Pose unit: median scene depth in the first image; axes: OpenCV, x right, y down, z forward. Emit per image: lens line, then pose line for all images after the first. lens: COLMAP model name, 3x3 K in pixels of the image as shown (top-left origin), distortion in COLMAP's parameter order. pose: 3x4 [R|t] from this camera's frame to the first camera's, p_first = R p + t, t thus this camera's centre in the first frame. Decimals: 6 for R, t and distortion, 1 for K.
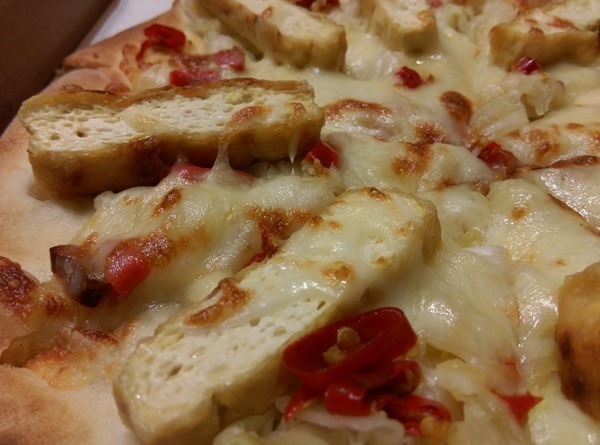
lens RADIAL K [[512.3, 0, 300.0], [0, 512.3, 222.5], [0, 0, 1]] dist [0.120764, -0.235400]
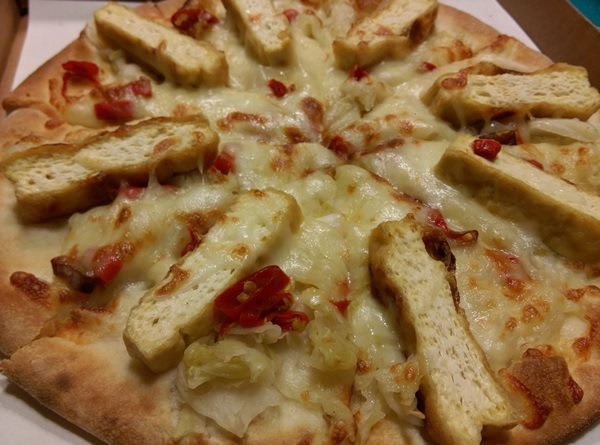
lens RADIAL K [[512.3, 0, 300.0], [0, 512.3, 222.5], [0, 0, 1]] dist [0.120764, -0.235400]
pose [[0.977981, -0.147580, 0.147560, 0.023988], [0.128338, 0.982852, 0.132406, -0.149242], [-0.164570, -0.110553, 0.980150, -0.536486]]
